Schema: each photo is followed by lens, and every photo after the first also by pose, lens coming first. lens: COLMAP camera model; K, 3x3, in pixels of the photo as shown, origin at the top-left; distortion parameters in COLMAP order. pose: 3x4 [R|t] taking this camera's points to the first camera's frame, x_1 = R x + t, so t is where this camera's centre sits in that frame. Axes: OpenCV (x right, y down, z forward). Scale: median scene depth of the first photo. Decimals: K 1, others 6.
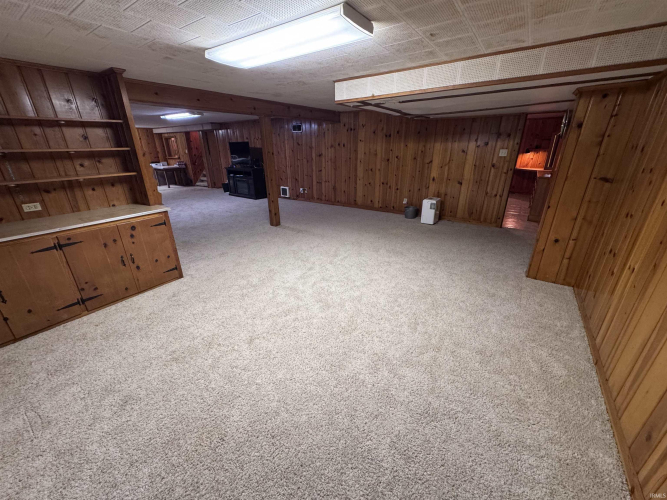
lens RADIAL K [[266.1, 0, 334.5], [0, 266.1, 253.5], [0, 0, 1]] dist [0.000374, 0.000130]
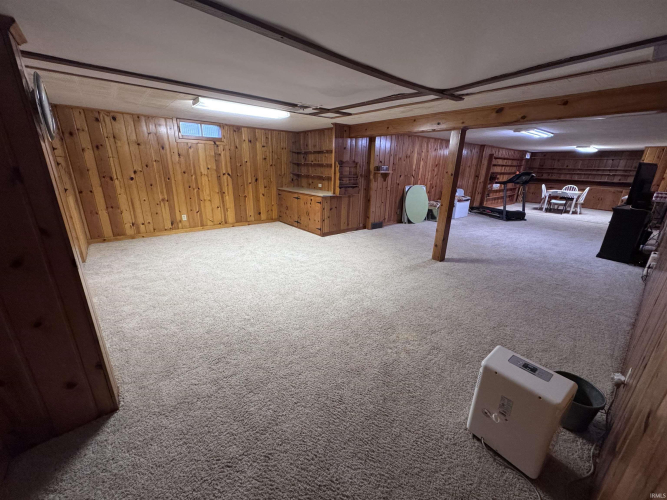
lens RADIAL K [[266.1, 0, 335.1], [0, 266.1, 249.2], [0, 0, 1]] dist [0.000374, 0.000130]
pose [[-0.268387, 0.300216, -0.915335, 0.900912], [-0.386474, 0.836817, 0.387782, -0.486162], [0.882387, 0.457829, -0.108566, 1.173609]]
